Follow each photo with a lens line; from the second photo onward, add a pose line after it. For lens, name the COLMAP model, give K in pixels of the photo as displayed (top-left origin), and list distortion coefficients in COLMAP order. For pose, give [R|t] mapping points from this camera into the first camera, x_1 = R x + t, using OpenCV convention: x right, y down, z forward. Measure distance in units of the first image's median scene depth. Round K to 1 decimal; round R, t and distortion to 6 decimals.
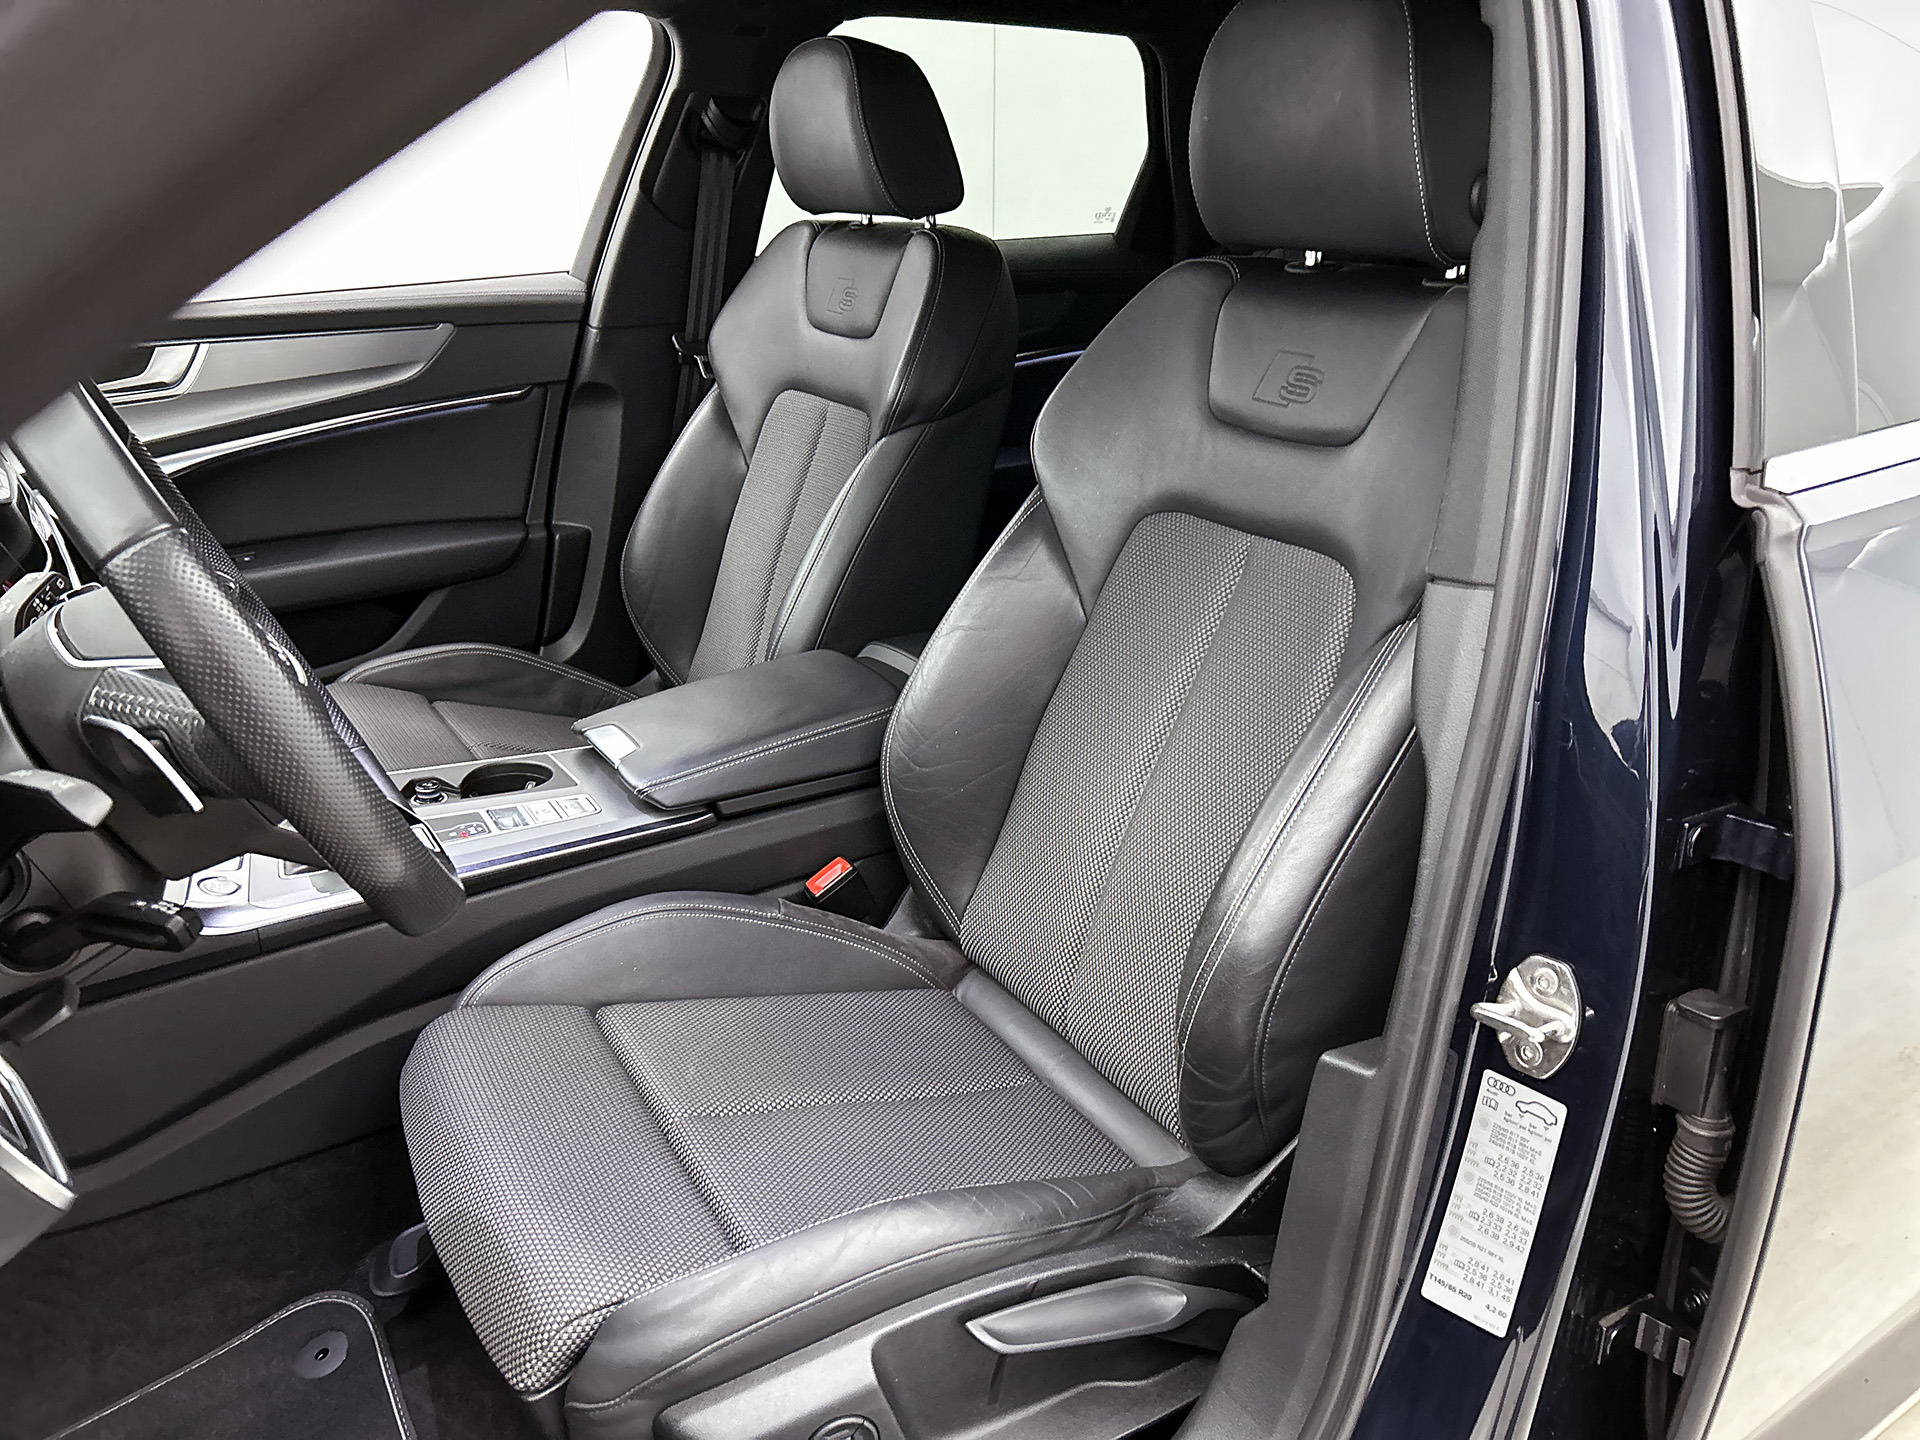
lens RADIAL K [[1486.3, 0, 968.0], [0, 1486.3, 732.9], [0, 0, 1]] dist [0.031295, -0.024060]
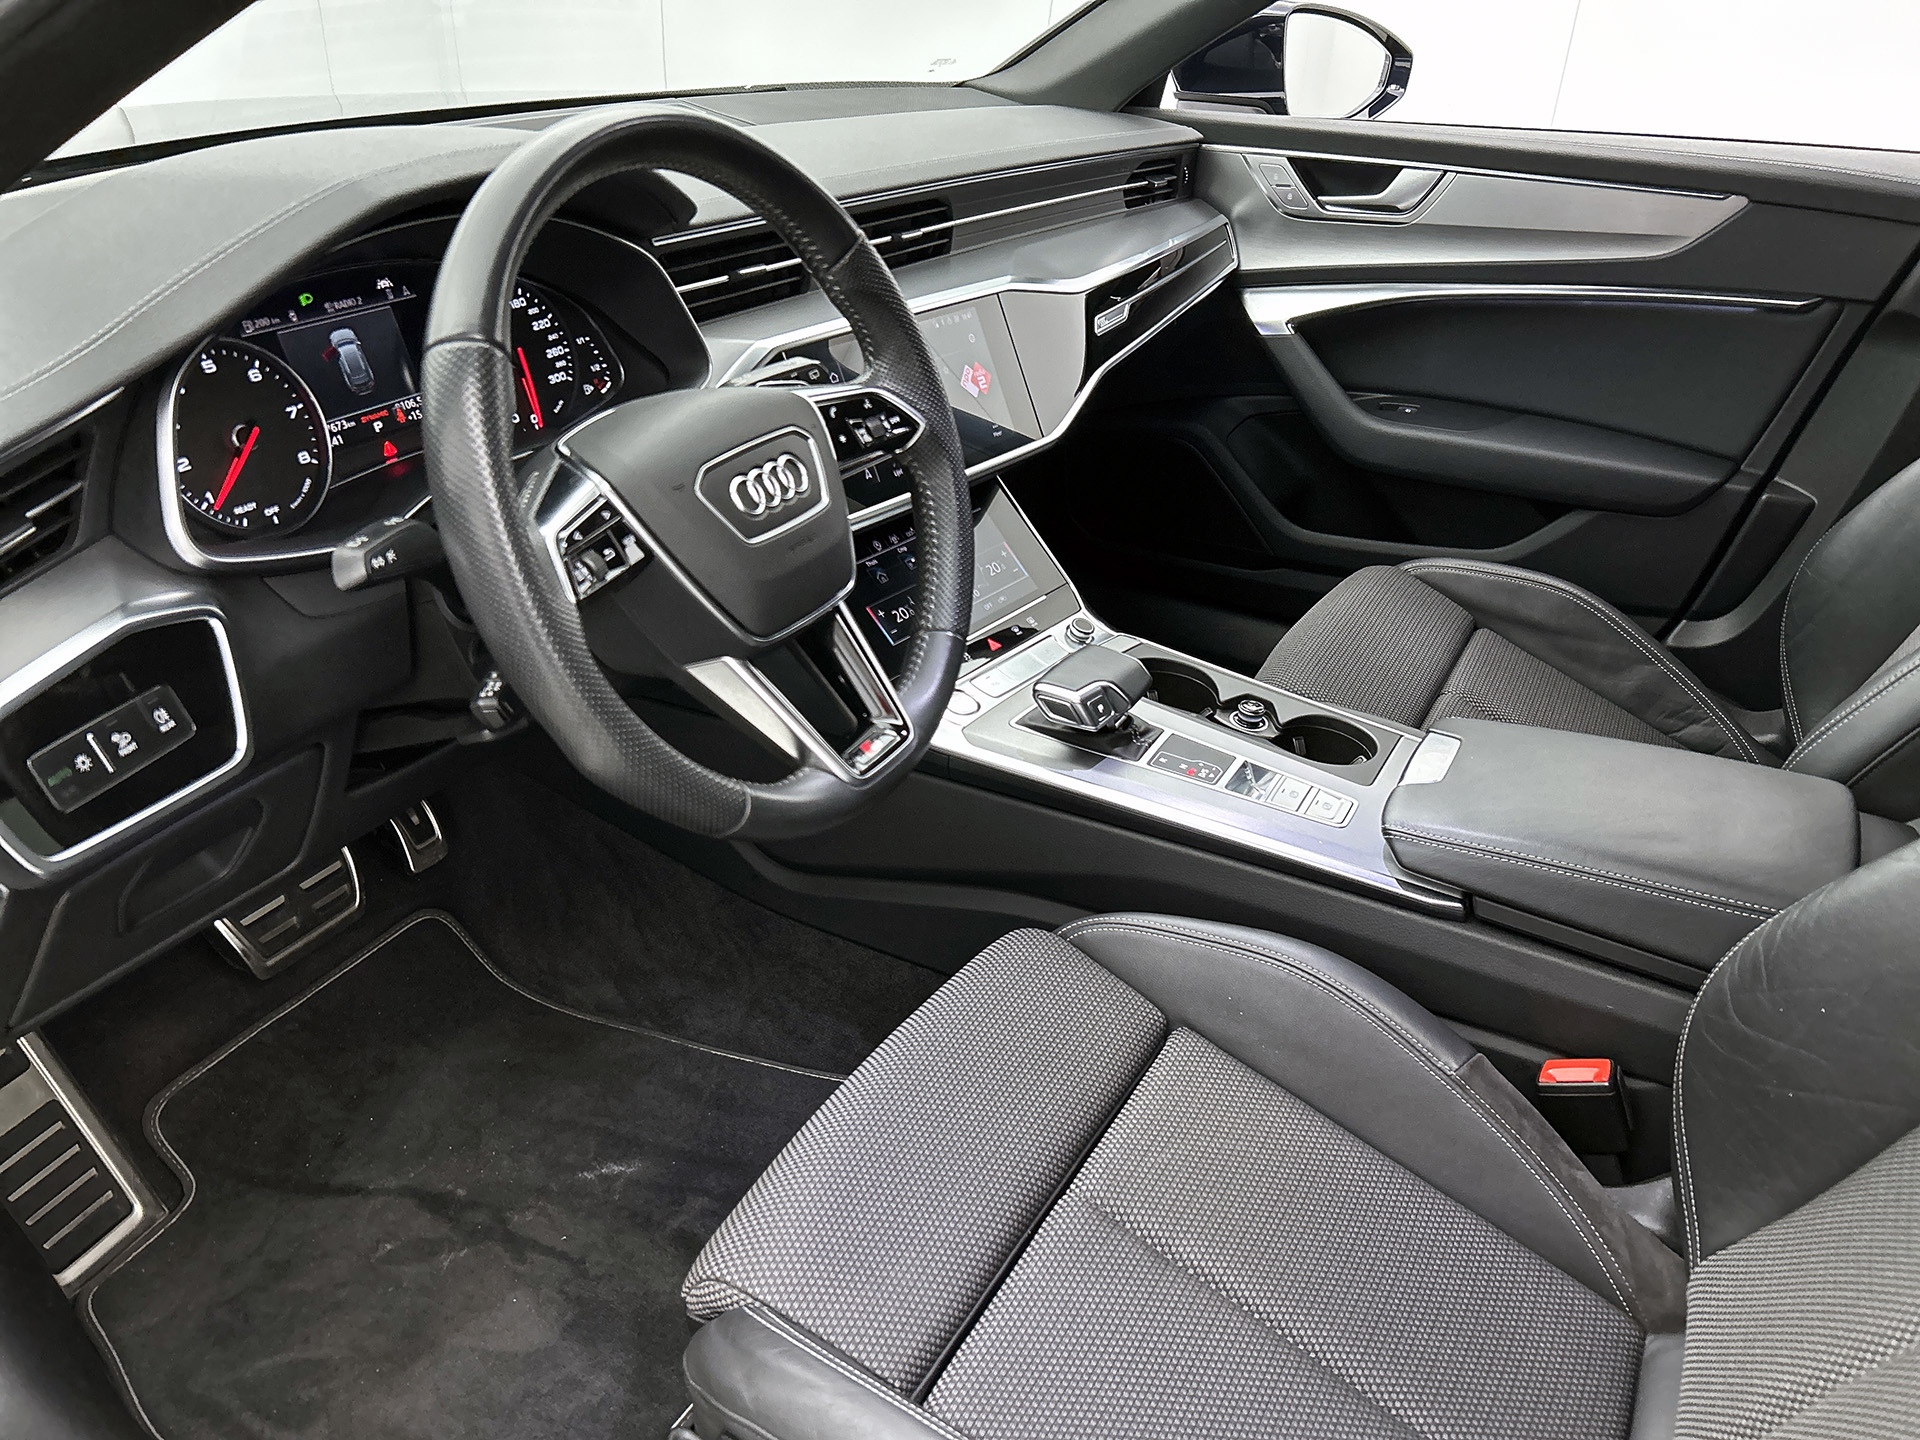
lens RADIAL K [[1486.3, 0, 963.6], [0, 1486.3, 730.0], [0, 0, 1]] dist [0.031295, -0.024060]
pose [[0.486702, 0.443641, -0.752531, 0.173639], [-0.363034, 0.886254, 0.287682, -0.111682], [0.794561, 0.133179, 0.592399, 0.268839]]
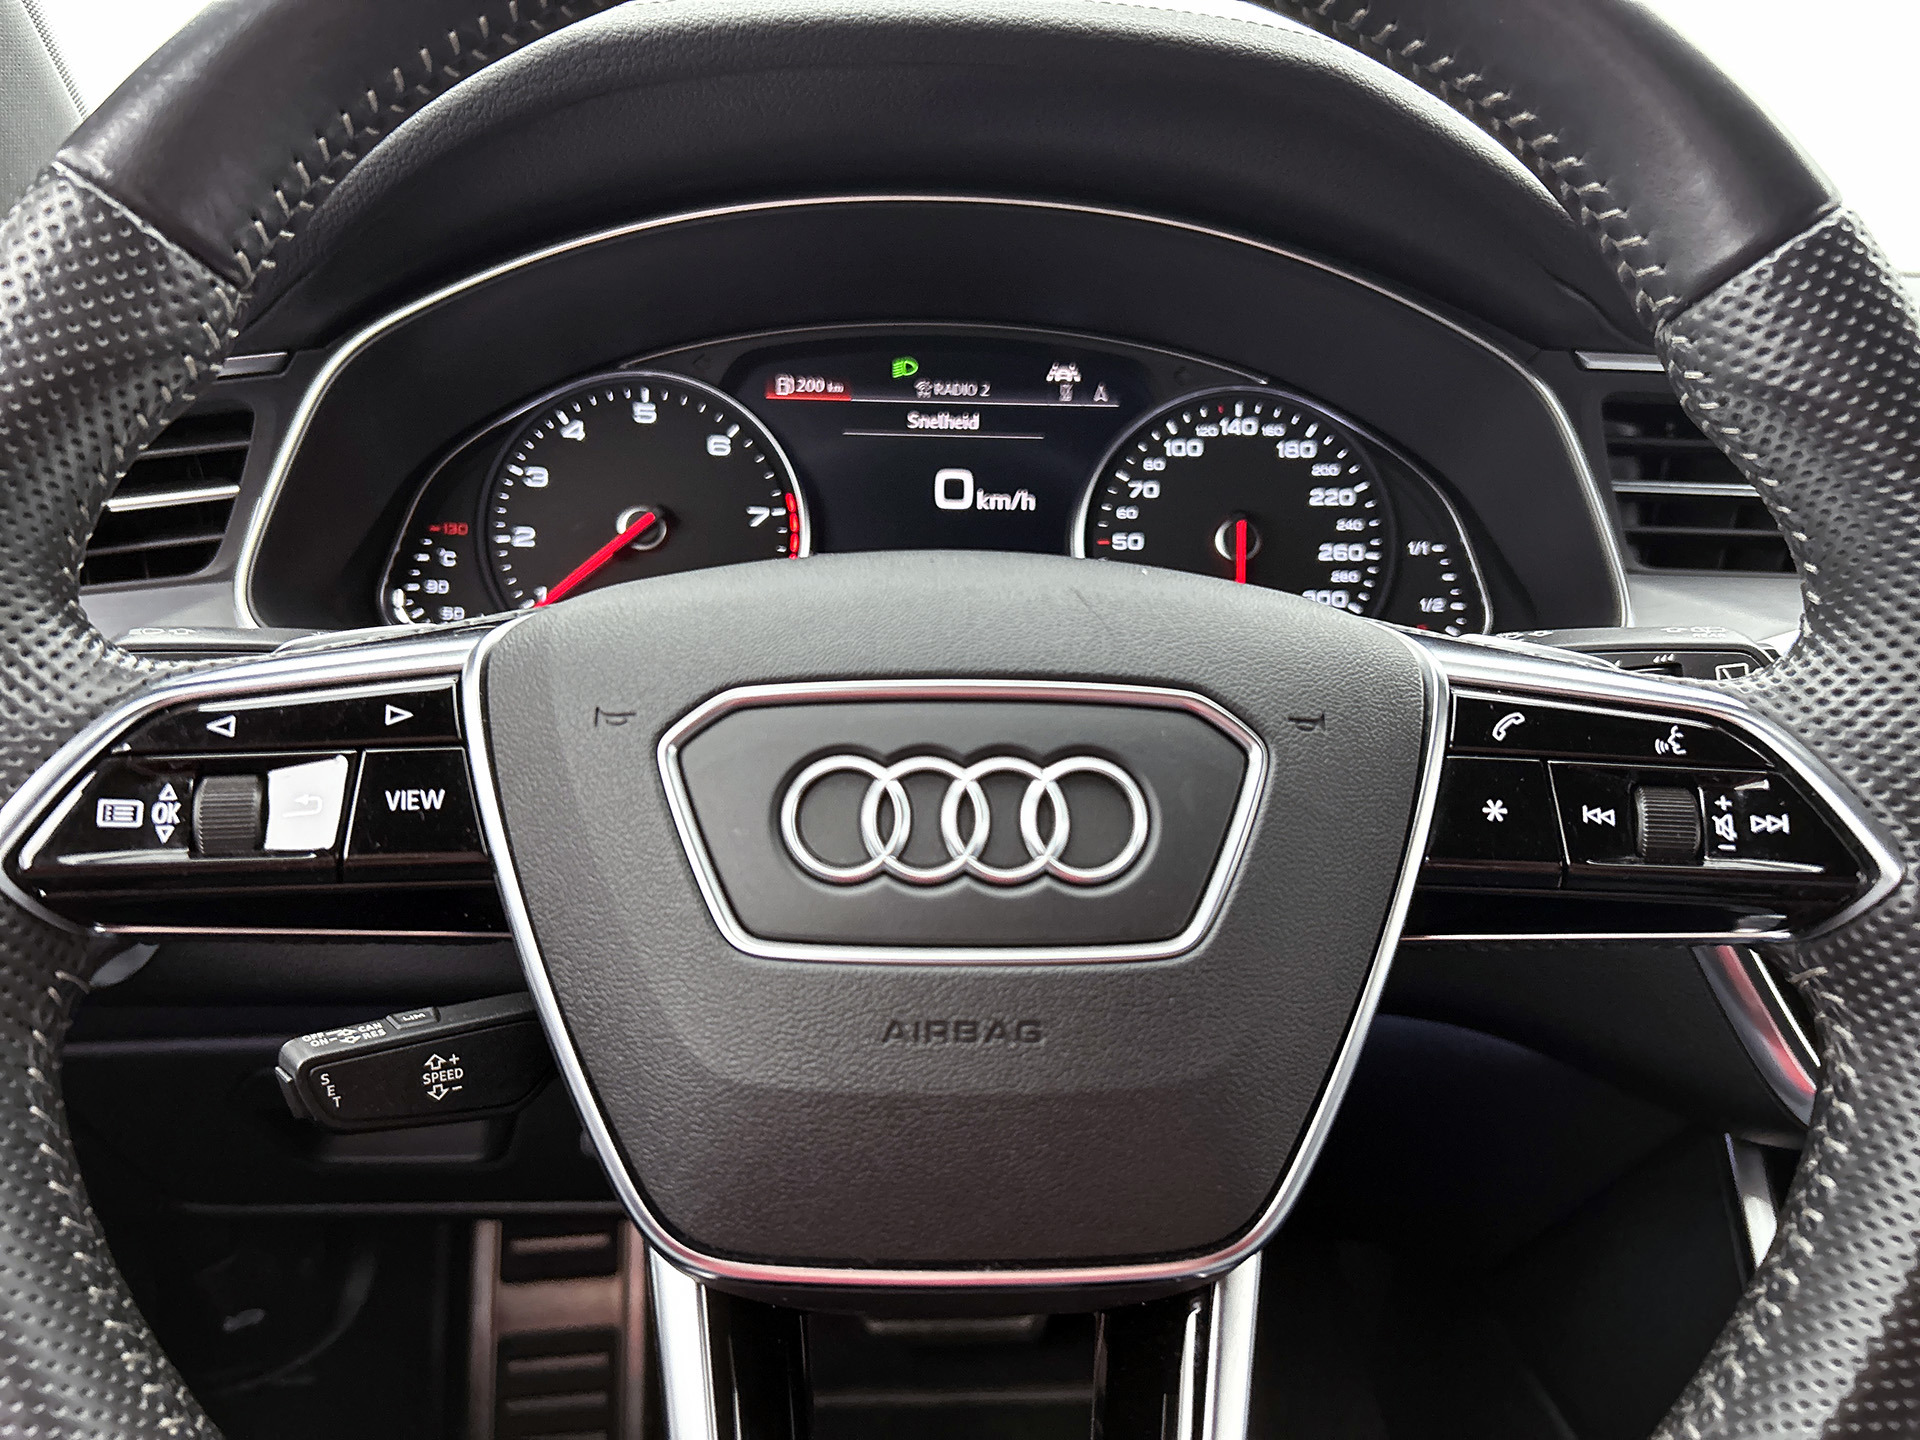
lens RADIAL K [[1486.3, 0, 994.7], [0, 1486.3, 756.9], [0, 0, 1]] dist [0.031295, -0.024060]
pose [[-0.499688, 0.255691, -0.827608, -0.100579], [-0.346175, 0.816875, 0.461386, -0.098063], [0.794024, 0.517047, -0.319669, 0.515920]]
